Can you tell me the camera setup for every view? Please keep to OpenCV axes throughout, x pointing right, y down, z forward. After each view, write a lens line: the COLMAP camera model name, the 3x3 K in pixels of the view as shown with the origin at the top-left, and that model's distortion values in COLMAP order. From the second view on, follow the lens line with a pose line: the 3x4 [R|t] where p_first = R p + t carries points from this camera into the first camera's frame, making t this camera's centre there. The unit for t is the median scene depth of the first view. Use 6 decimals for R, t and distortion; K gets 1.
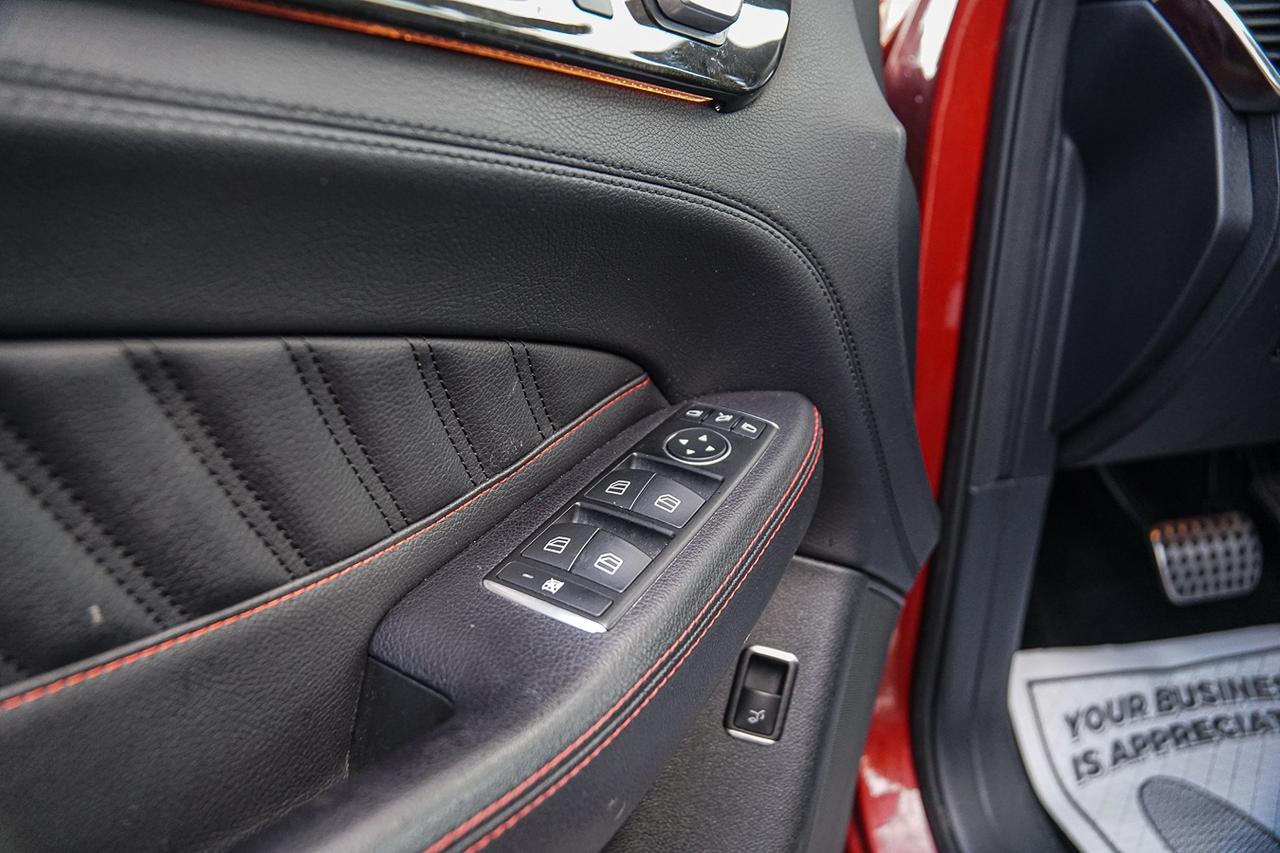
lens RADIAL K [[997.0, 0, 640.0], [0, 997.0, 426.5], [0, 0, 1]] dist [-0.127488, 0.105992]
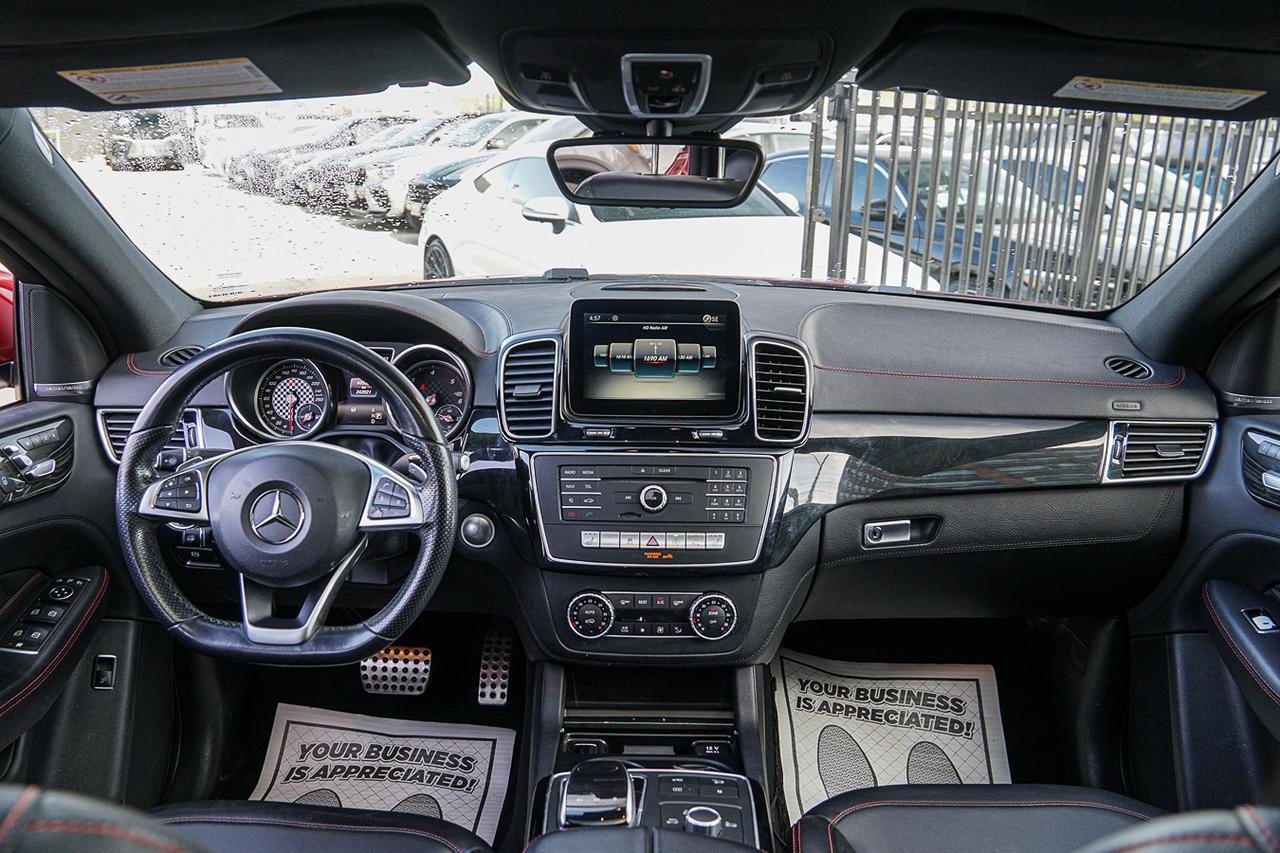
lens RADIAL K [[1005.1, 0, 631.1], [0, 1005.1, 429.3], [0, 0, 1]] dist [-0.145935, 0.134606]
pose [[0.841767, -0.122249, 0.525817, 0.027750], [0.131299, 0.991136, 0.020240, -0.342467], [-0.523631, 0.052002, 0.850357, -2.781226]]
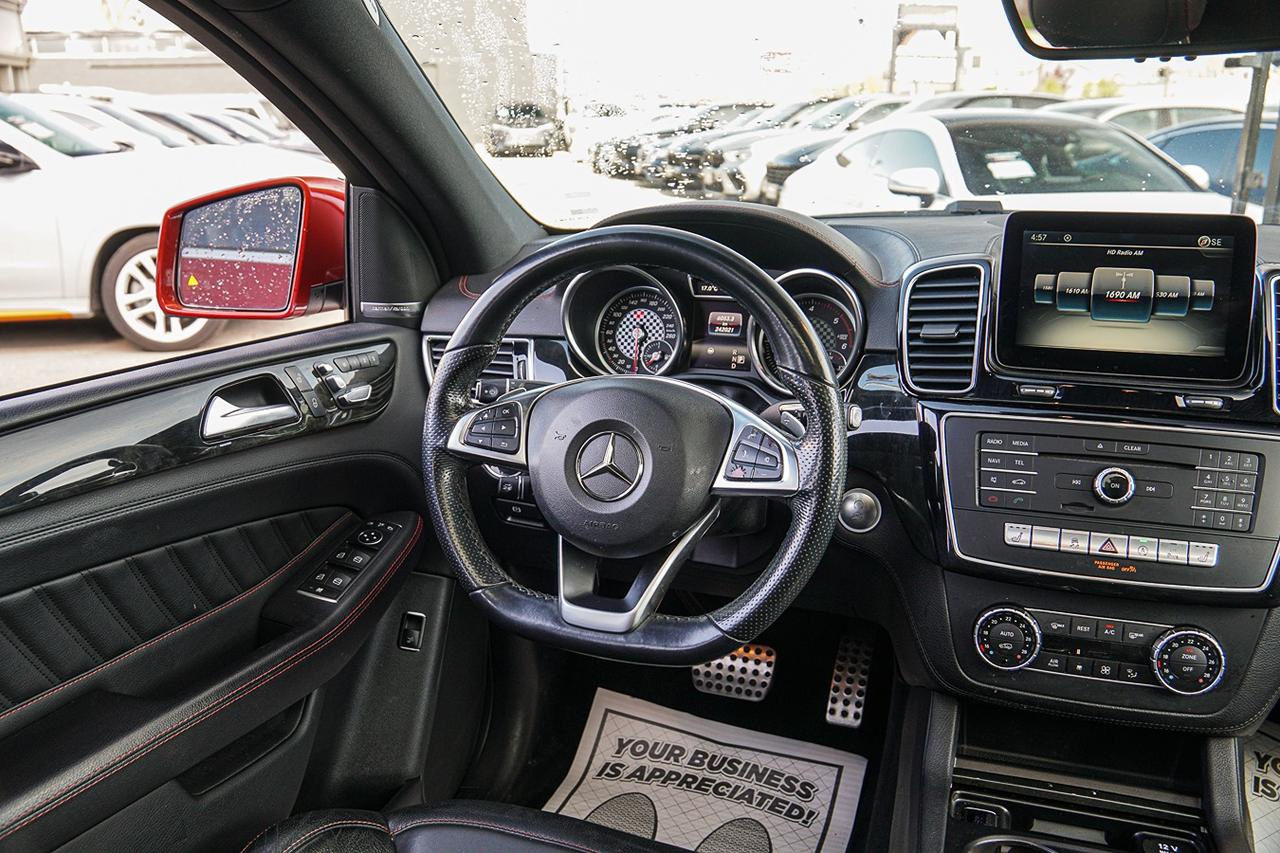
lens RADIAL K [[997.0, 0, 640.0], [0, 997.0, 426.5], [0, 0, 1]] dist [-0.127488, 0.105992]
pose [[0.972255, -0.060066, 0.226082, 0.200810], [0.063341, 0.997966, -0.007253, -0.238976], [-0.225187, 0.021372, 0.974081, -2.011739]]
